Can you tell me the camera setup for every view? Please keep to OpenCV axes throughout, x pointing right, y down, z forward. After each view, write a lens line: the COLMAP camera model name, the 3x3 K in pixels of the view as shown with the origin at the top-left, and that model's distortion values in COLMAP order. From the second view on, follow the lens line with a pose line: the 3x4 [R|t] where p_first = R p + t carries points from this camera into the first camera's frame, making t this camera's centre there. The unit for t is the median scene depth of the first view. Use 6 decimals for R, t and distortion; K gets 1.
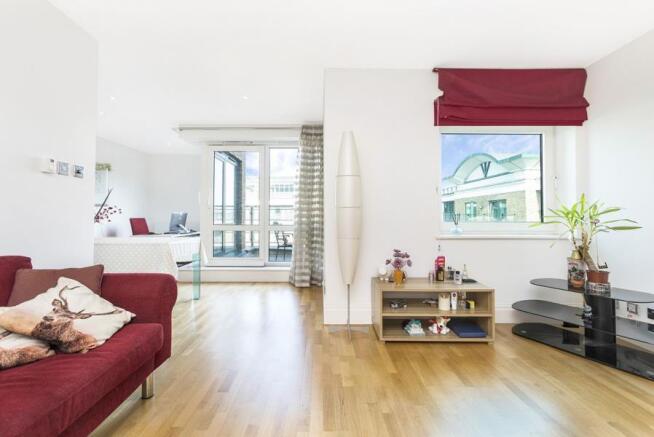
lens RADIAL K [[305.1, 0, 327.0], [0, 305.1, 218.5], [0, 0, 1]] dist [-0.002074, -0.000055]
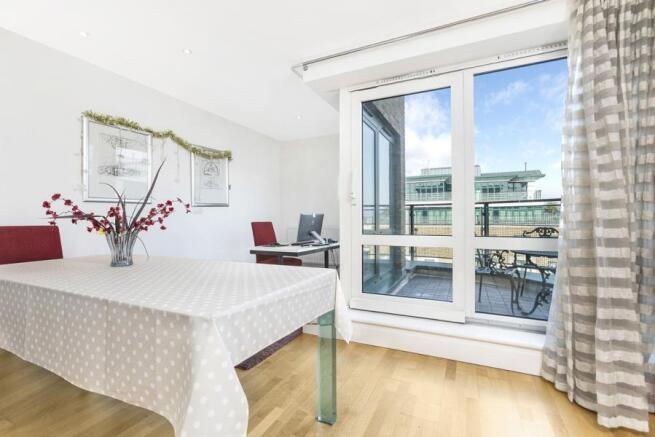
lens RADIAL K [[305.5, 0, 327.5], [0, 305.5, 218.5], [0, 0, 1]] dist [-0.002074, -0.000055]
pose [[0.895677, -0.015554, -0.444434, -0.160575], [0.010070, 0.999841, -0.014696, 0.001438], [0.444592, 0.008687, 0.895691, 0.424784]]
